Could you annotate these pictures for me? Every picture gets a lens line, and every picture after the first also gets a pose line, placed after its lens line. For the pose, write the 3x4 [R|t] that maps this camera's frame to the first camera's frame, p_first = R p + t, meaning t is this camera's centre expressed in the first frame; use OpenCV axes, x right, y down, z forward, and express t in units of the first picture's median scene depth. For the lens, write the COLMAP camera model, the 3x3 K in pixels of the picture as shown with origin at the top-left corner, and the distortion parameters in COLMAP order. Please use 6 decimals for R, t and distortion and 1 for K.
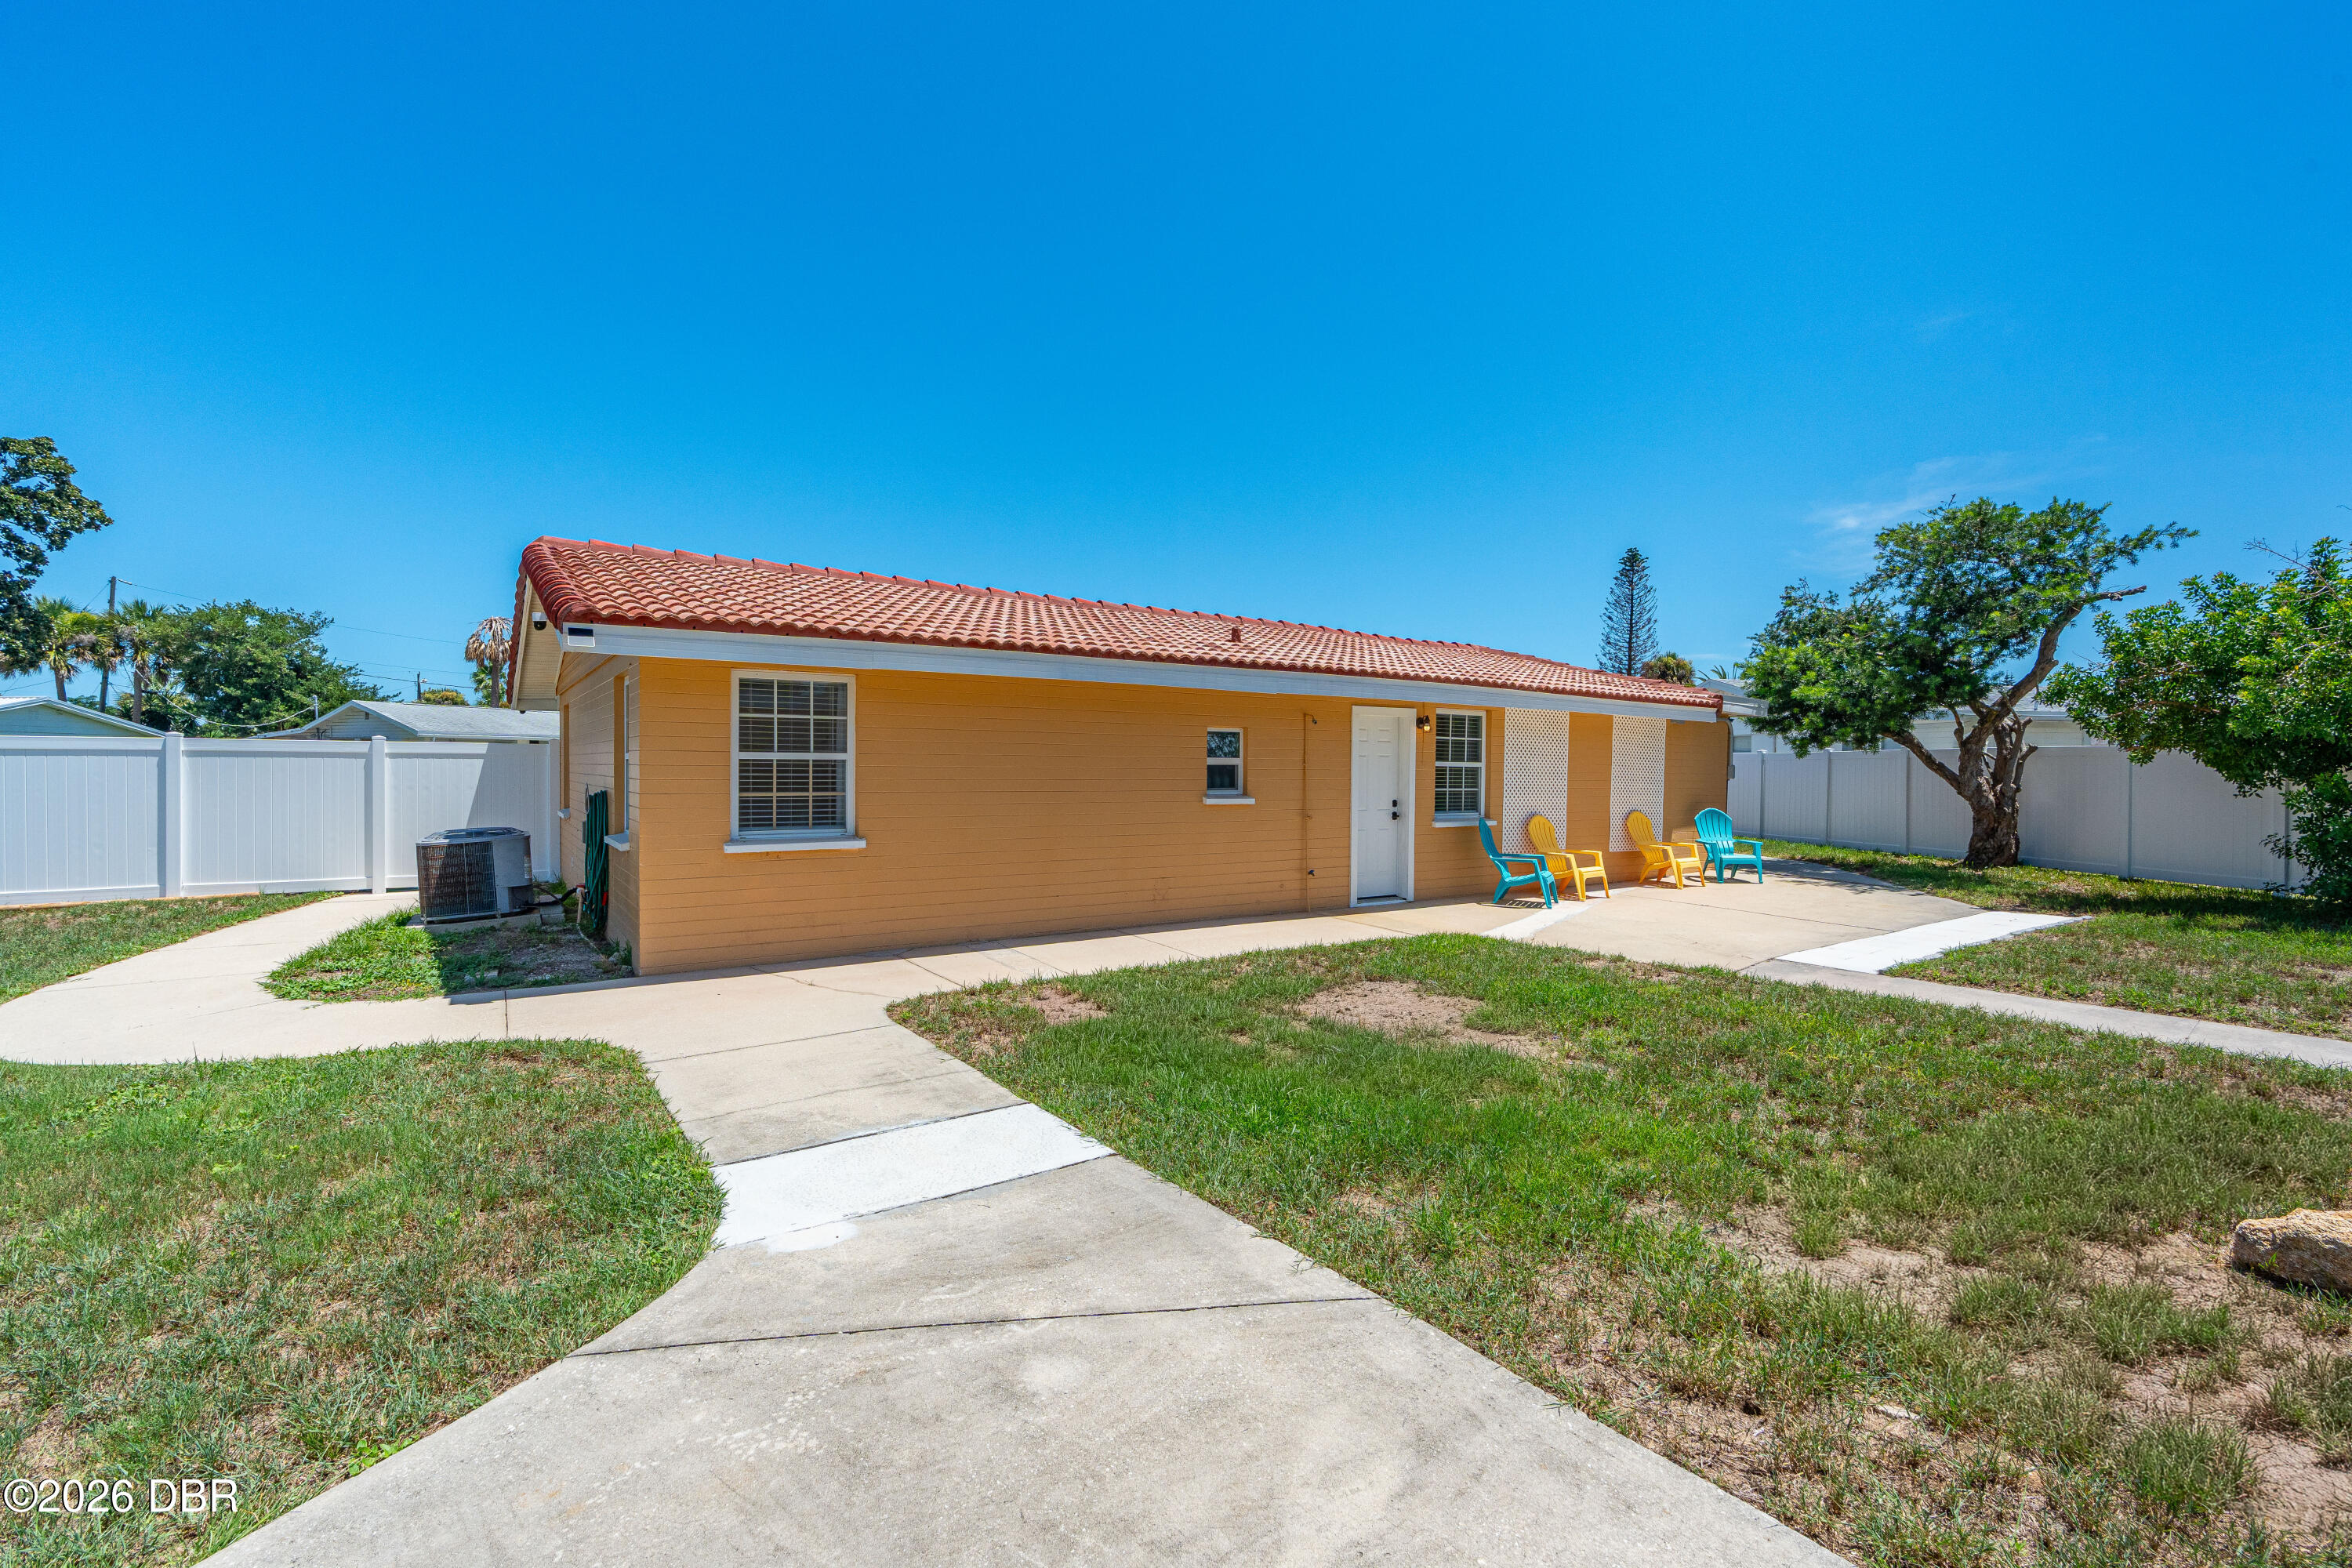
lens RADIAL K [[1085.7, 0, 1176.0], [0, 1085.7, 784.0], [0, 0, 1]] dist [-0.010932, 0.000138]
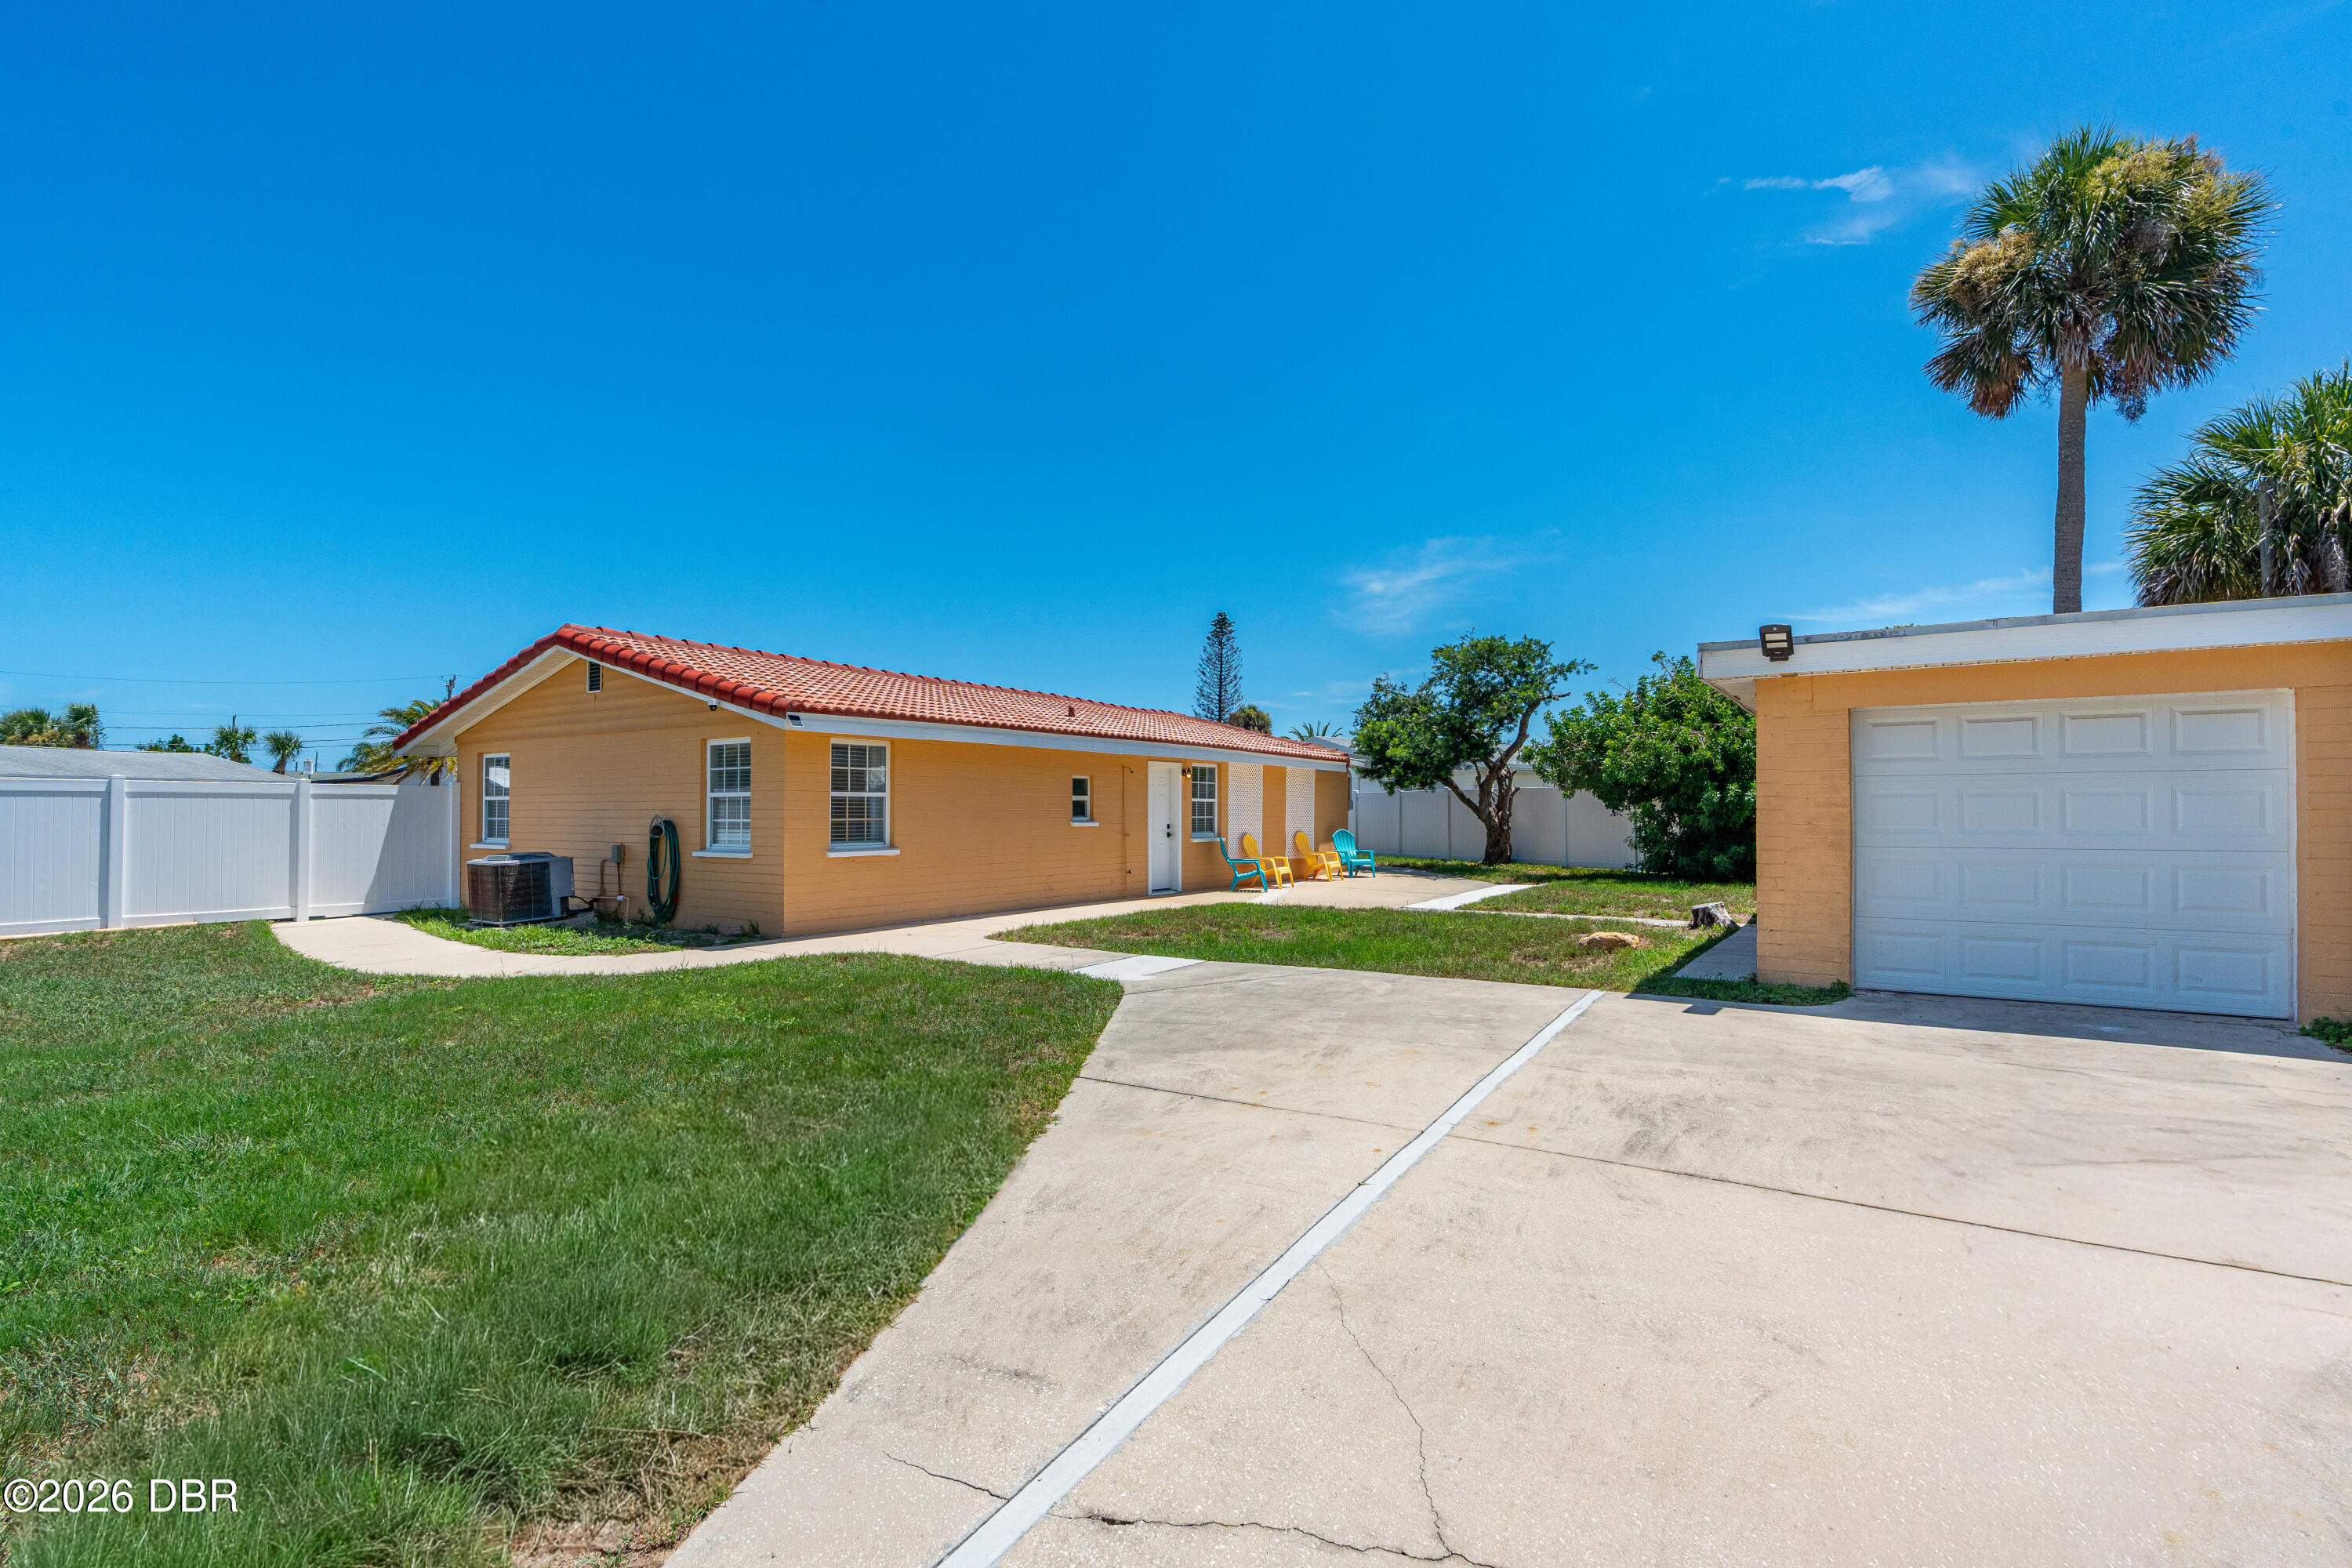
lens RADIAL K [[1158.2, 0, 1205.1], [0, 1158.2, 791.3], [0, 0, 1]] dist [-0.027253, 0.000028]
pose [[0.917641, -0.001897, 0.397407, -0.349958], [0.014763, 0.999461, -0.029317, 0.015747], [-0.397137, 0.032770, 0.917174, -0.436207]]
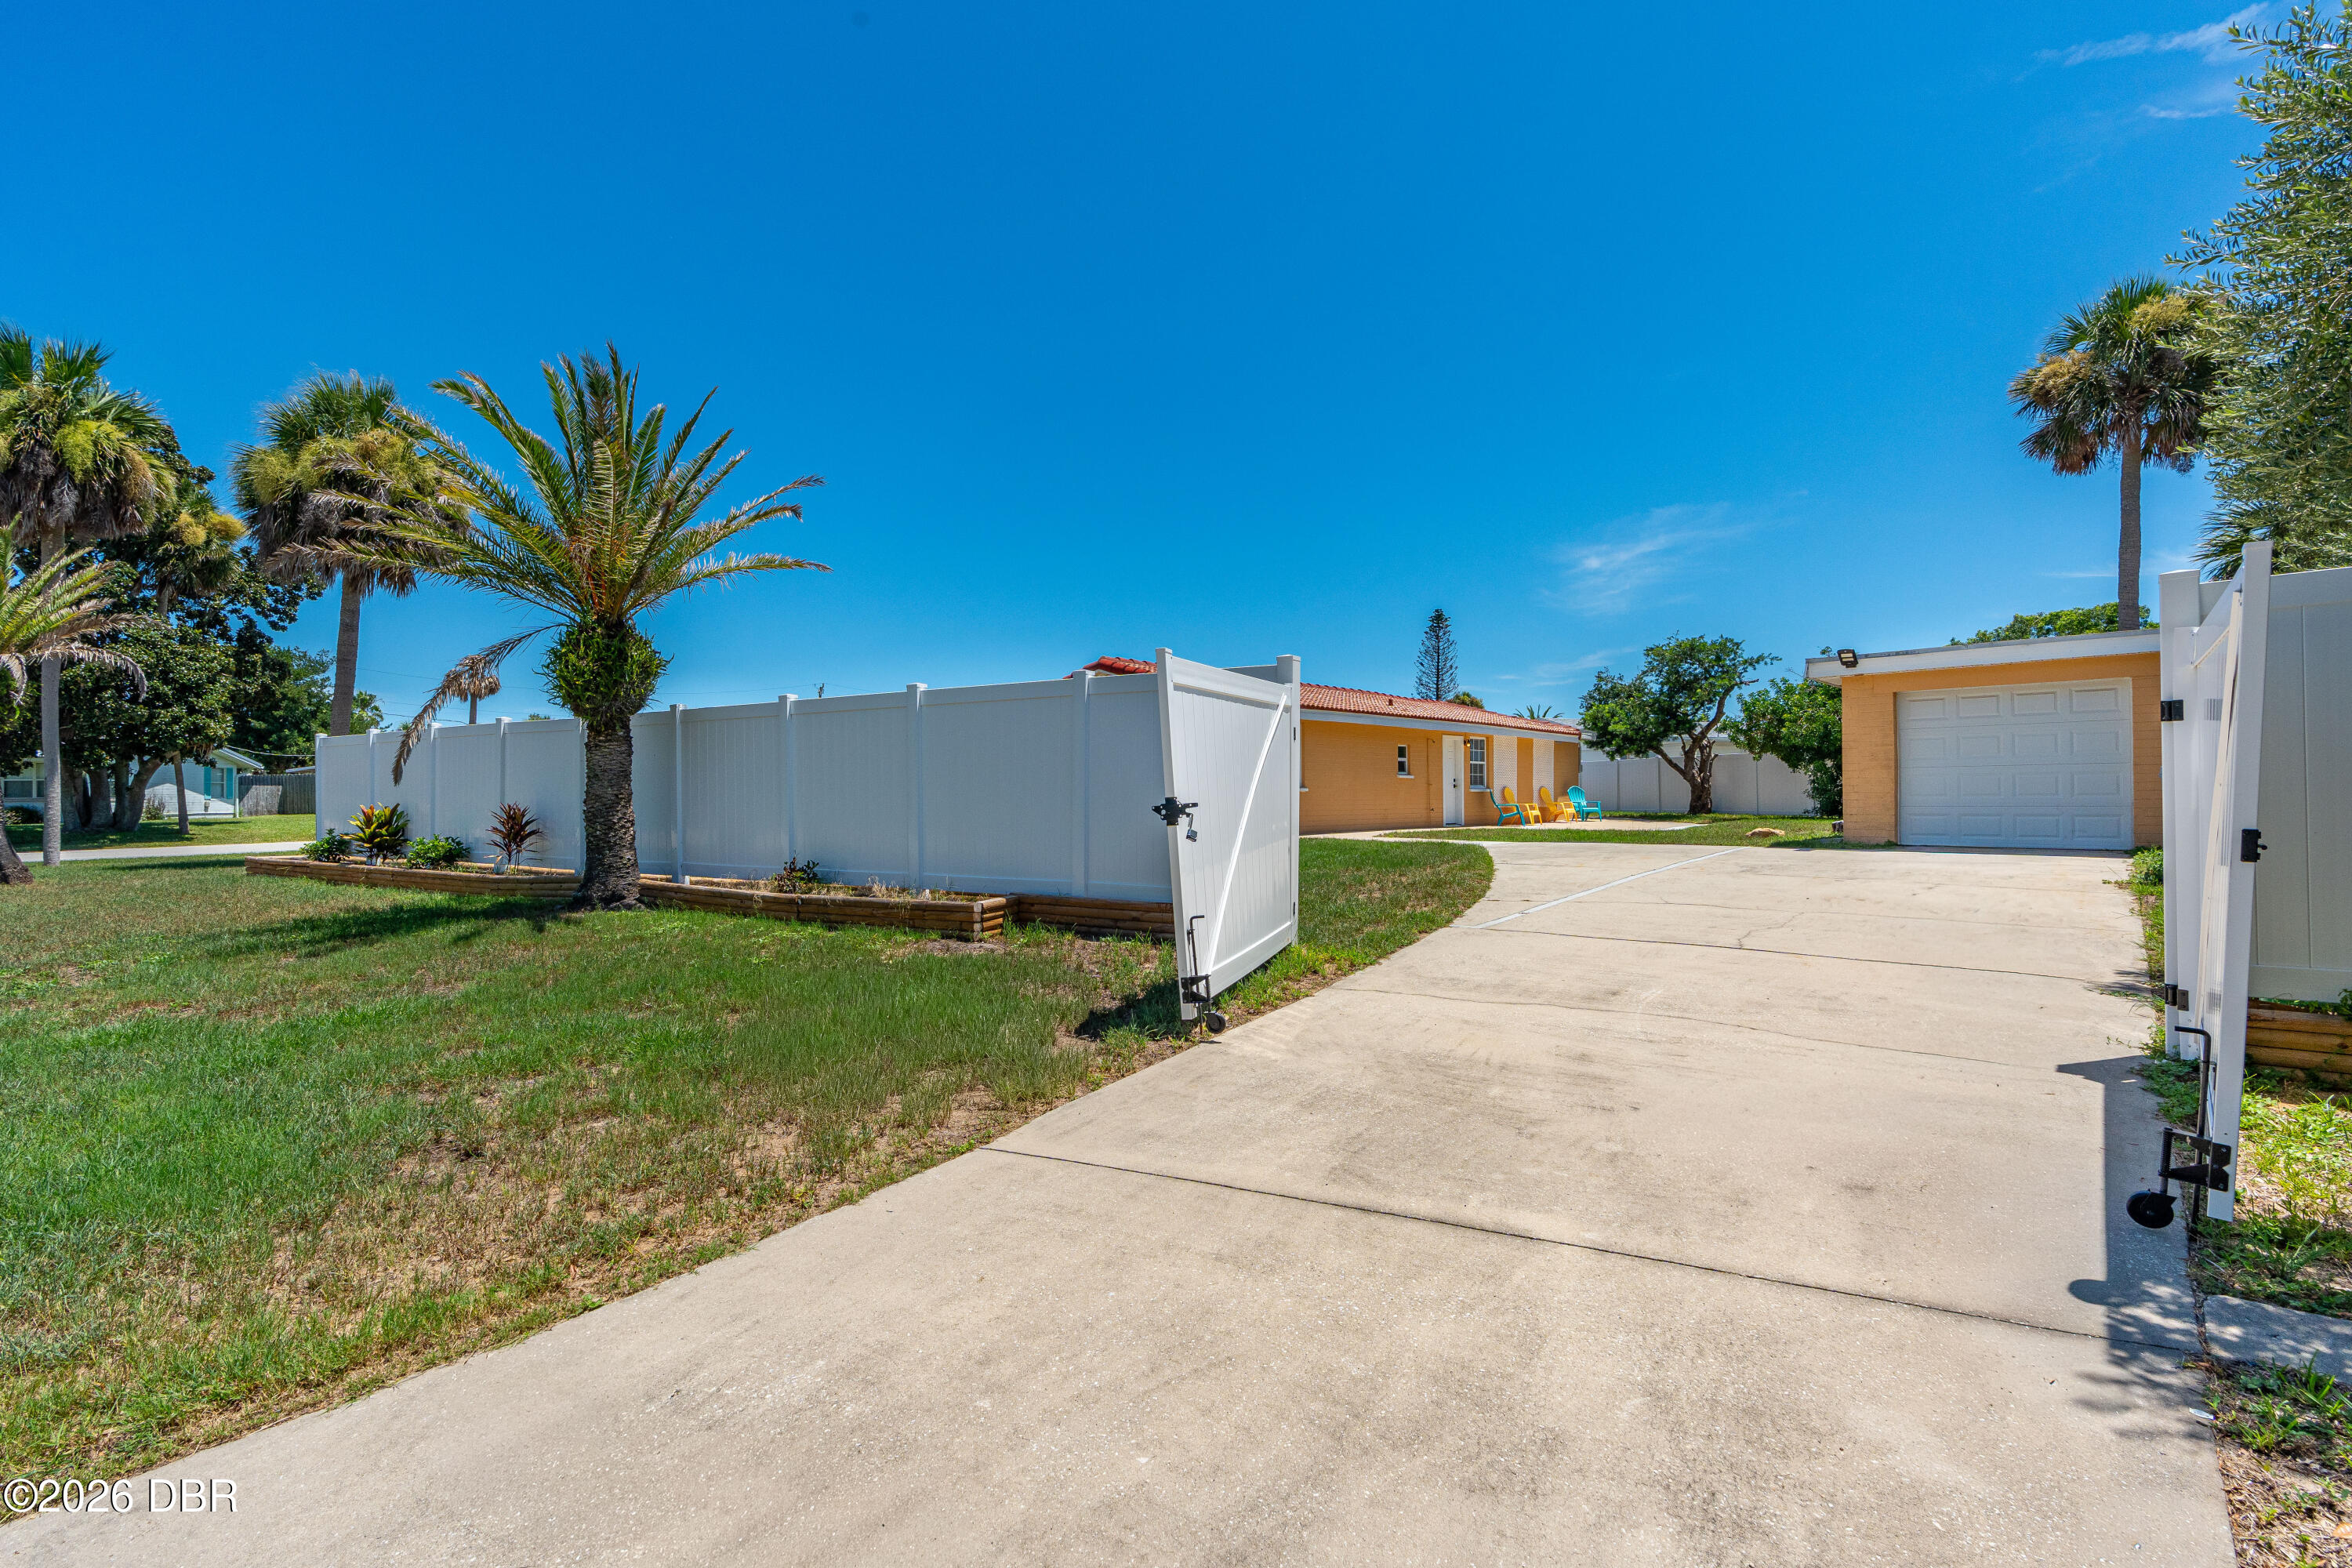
lens RADIAL K [[1135.5, 0, 1186.6], [0, 1135.5, 779.7], [0, 0, 1]] dist [-0.003576, -0.000150]
pose [[0.974752, -0.010815, 0.223028, -0.745441], [0.018318, 0.999333, -0.031598, 0.070953], [-0.222537, 0.034885, 0.974300, -0.977110]]
